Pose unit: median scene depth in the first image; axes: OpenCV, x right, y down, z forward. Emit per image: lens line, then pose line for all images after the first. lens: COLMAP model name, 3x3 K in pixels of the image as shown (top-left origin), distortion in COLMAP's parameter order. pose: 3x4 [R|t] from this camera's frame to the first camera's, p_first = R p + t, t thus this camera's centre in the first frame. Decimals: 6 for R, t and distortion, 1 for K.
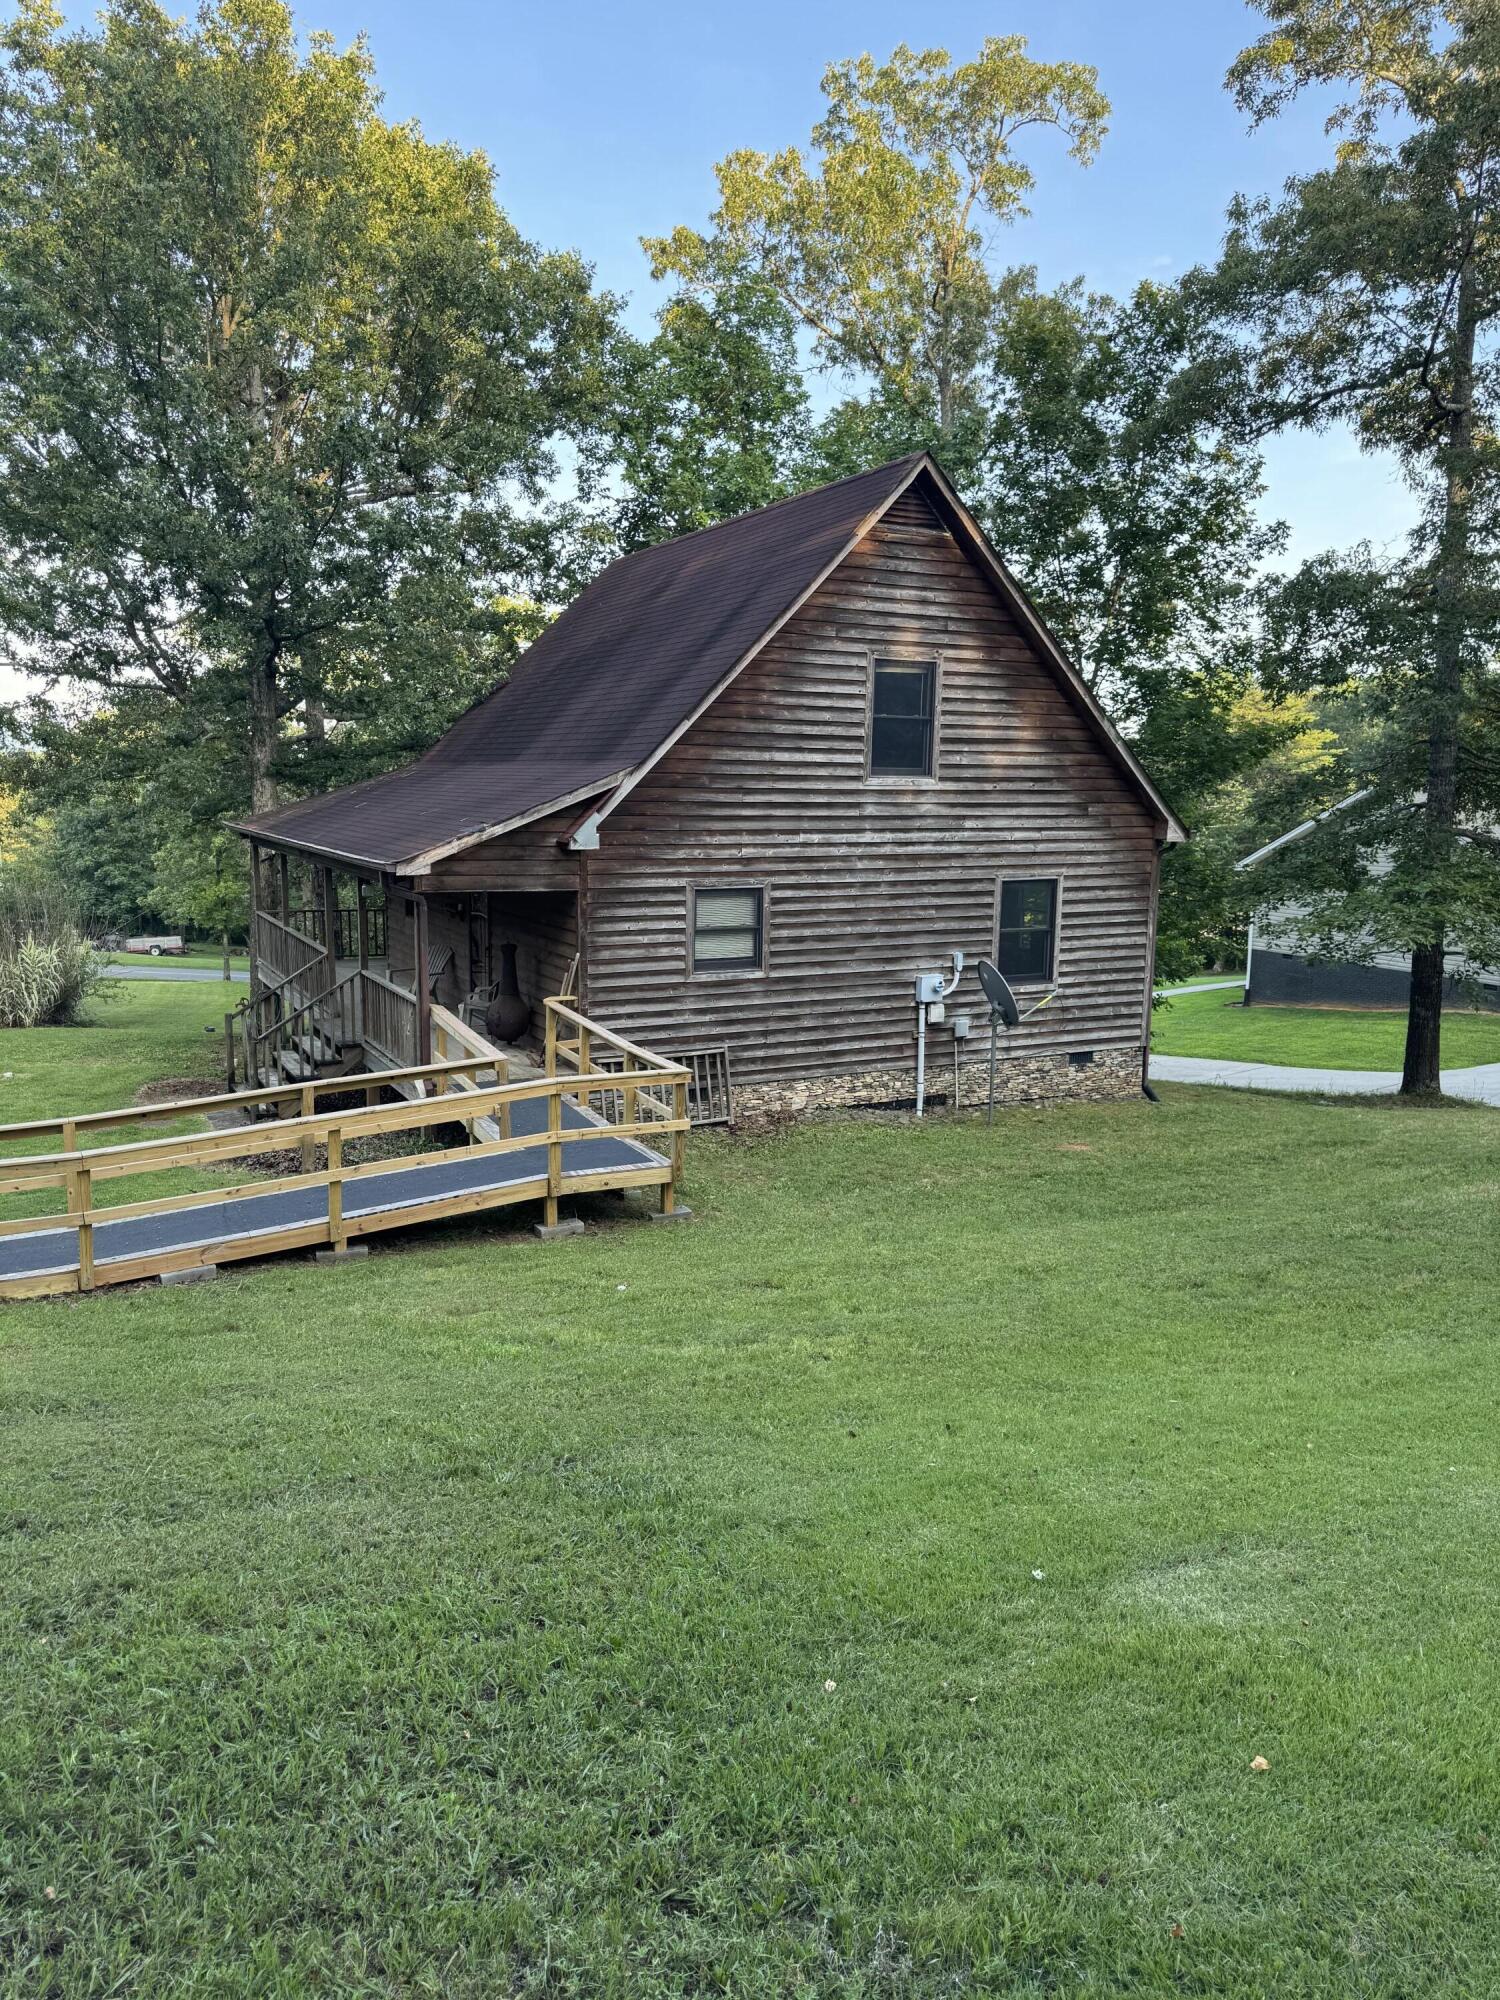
lens RADIAL K [[1410.5, 0, 740.1], [0, 1410.5, 1005.3], [0, 0, 1]] dist [0.061931, -0.061846]
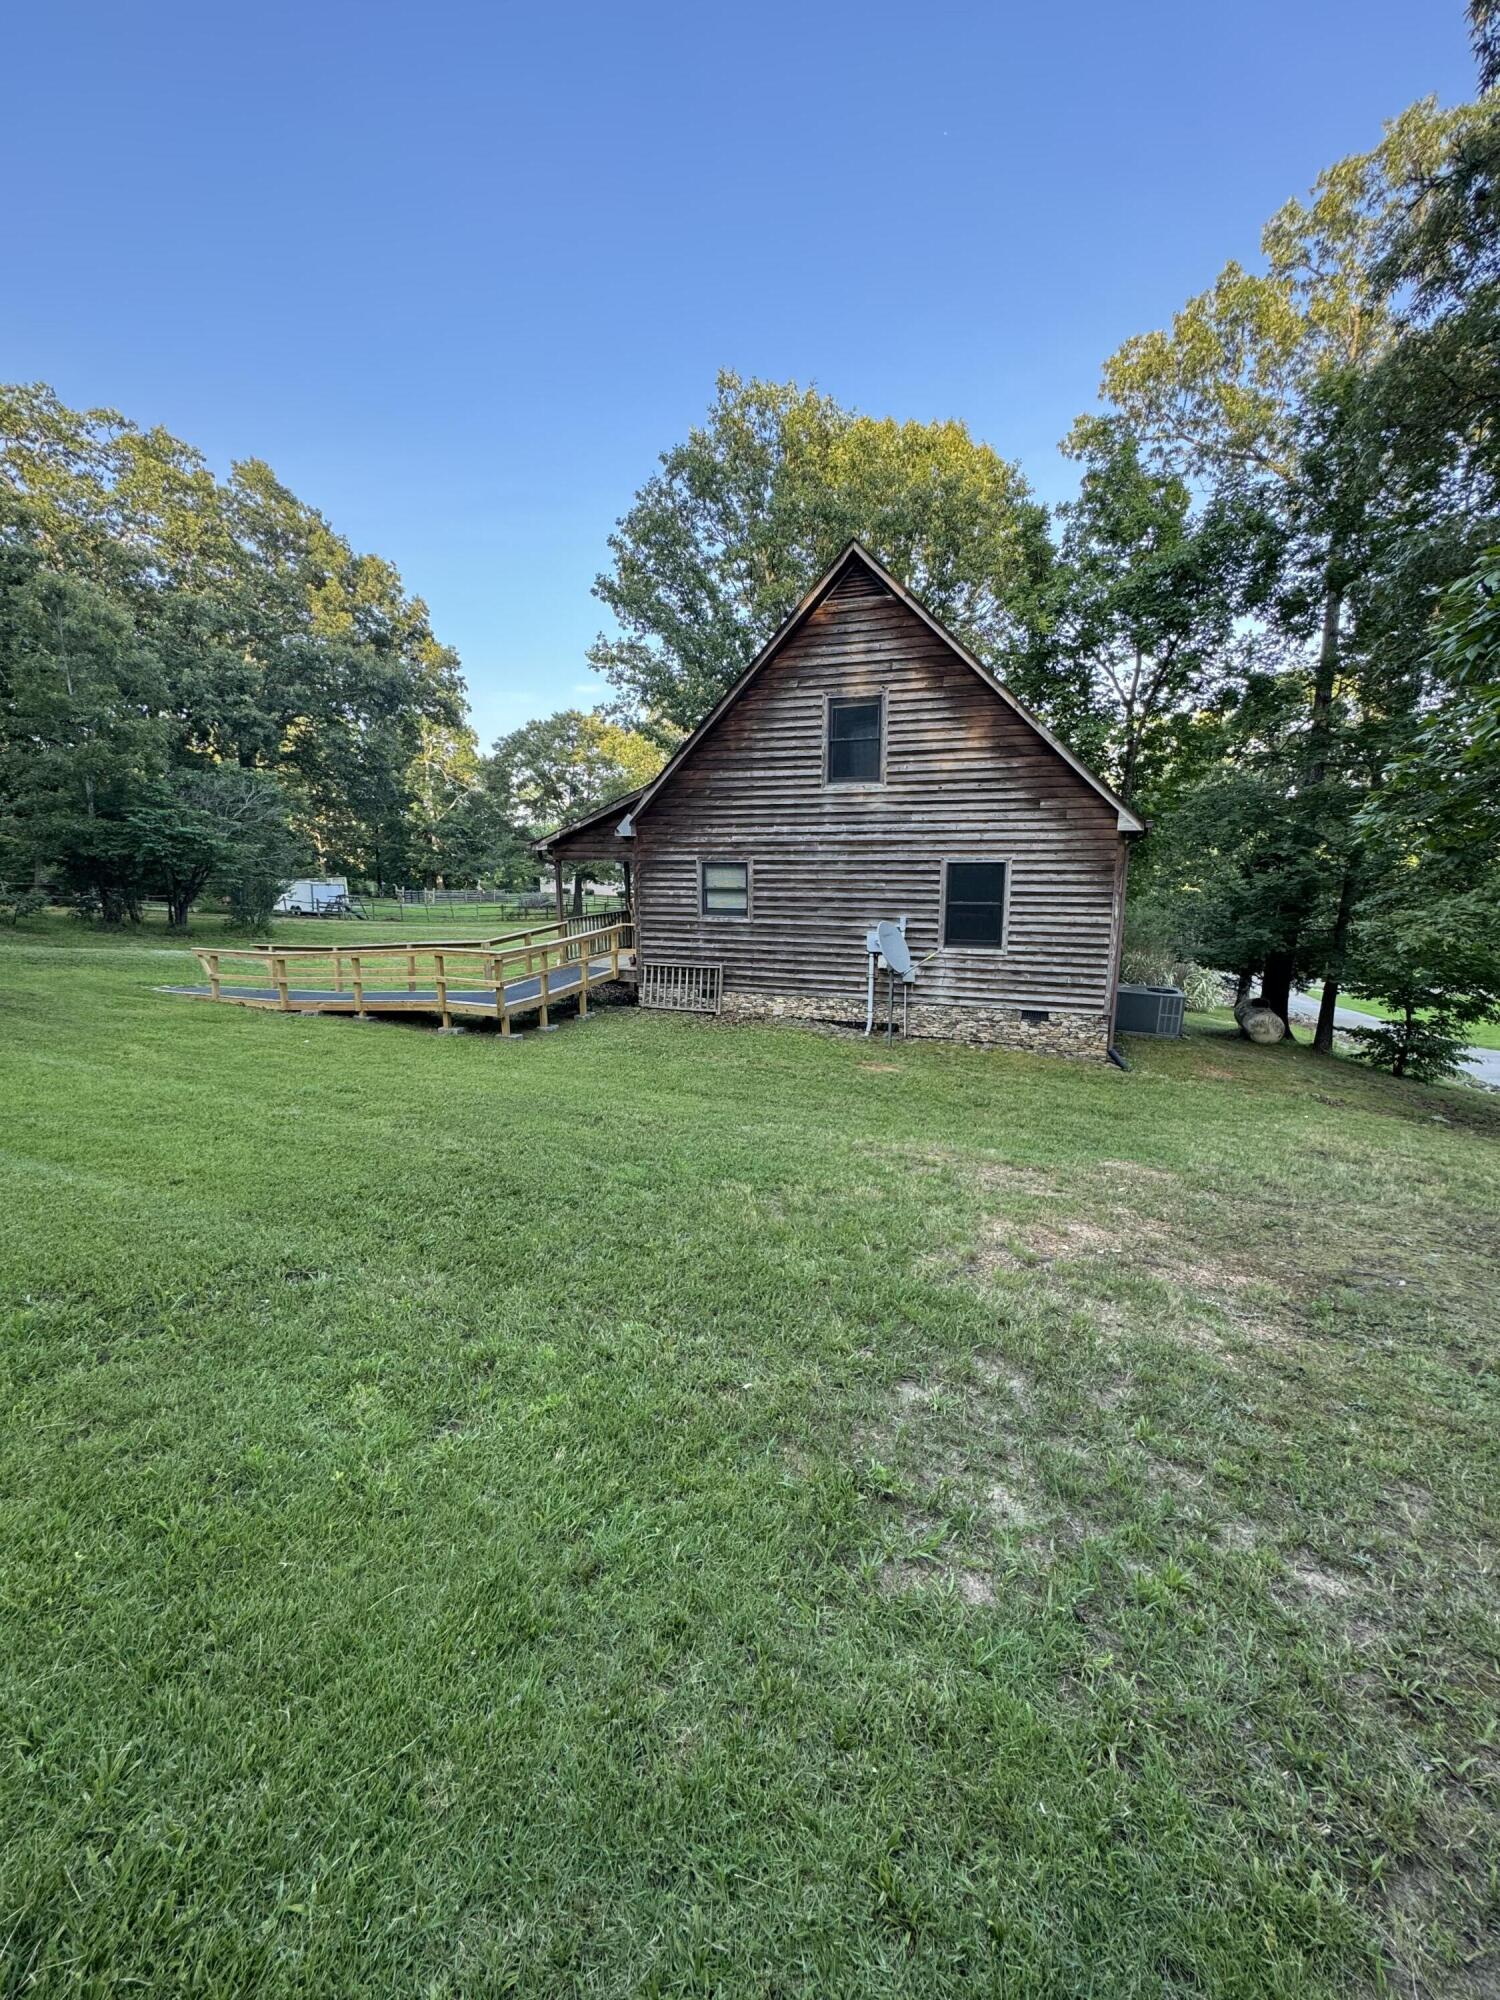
lens RADIAL K [[806.2, 0, 742.7], [0, 806.2, 999.9], [0, 0, 1]] dist [0.006293, 0.000791]
pose [[0.667219, 0.123085, -0.734621, 0.631047], [-0.103348, 0.992011, 0.072345, 0.000440], [0.737657, 0.027652, 0.674609, 0.395562]]
